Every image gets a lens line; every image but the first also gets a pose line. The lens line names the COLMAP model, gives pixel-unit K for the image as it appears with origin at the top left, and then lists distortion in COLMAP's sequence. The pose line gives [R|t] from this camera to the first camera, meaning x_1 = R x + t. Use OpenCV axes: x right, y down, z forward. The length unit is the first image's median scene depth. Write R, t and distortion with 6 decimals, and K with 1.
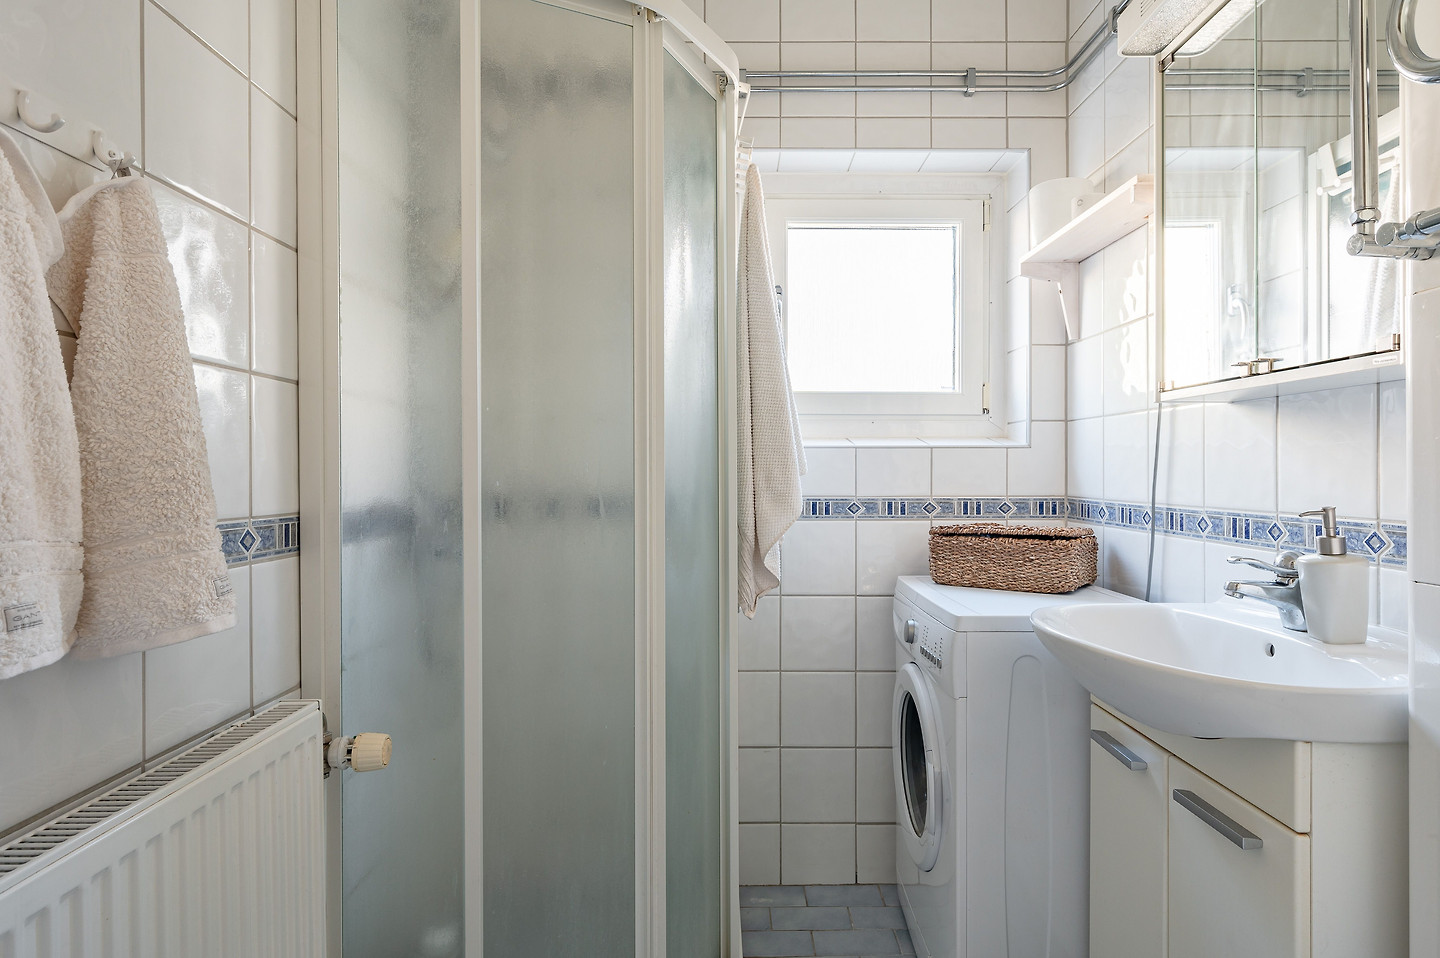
lens RADIAL K [[826.2, 0, 720.0], [0, 826.2, 479.0], [0, 0, 1]] dist [-0.018502, 0.000746]
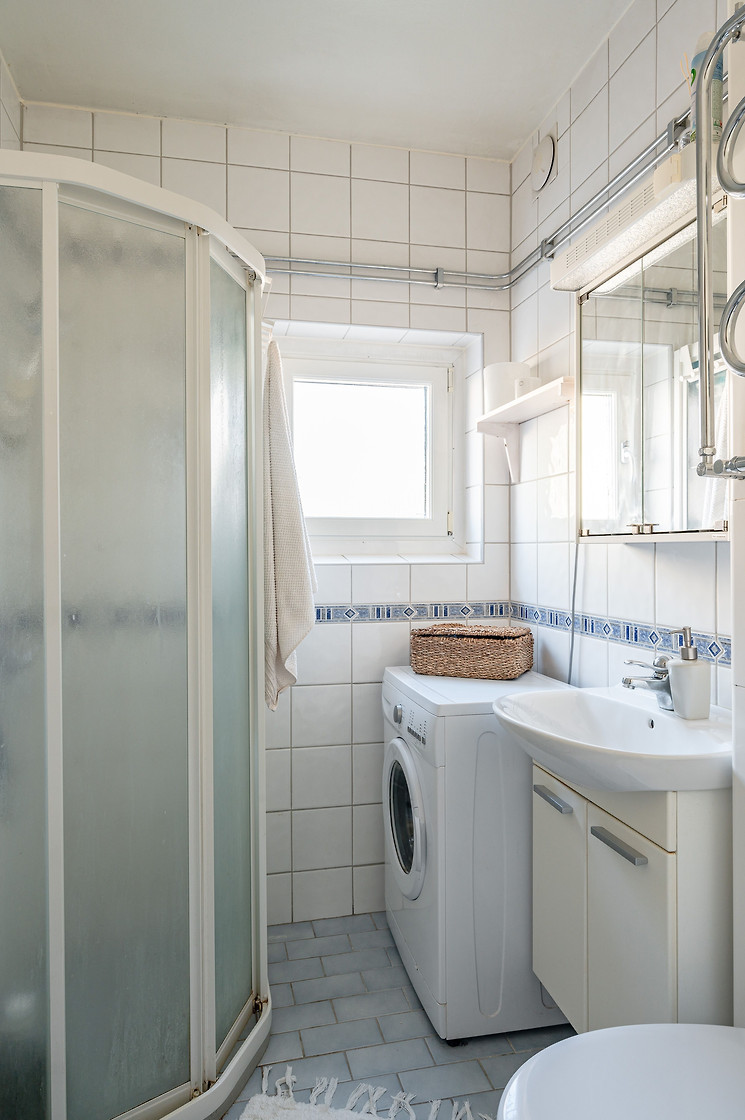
lens RADIAL K [[730.4, 0, 372.5], [0, 730.4, 560.0], [0, 0, 1]] dist [-0.022164, 0.000036]
pose [[0.973692, -0.005923, 0.227792, -0.063586], [0.005068, 0.999978, 0.004337, -0.057726], [-0.227813, -0.003069, 0.973700, -0.088952]]
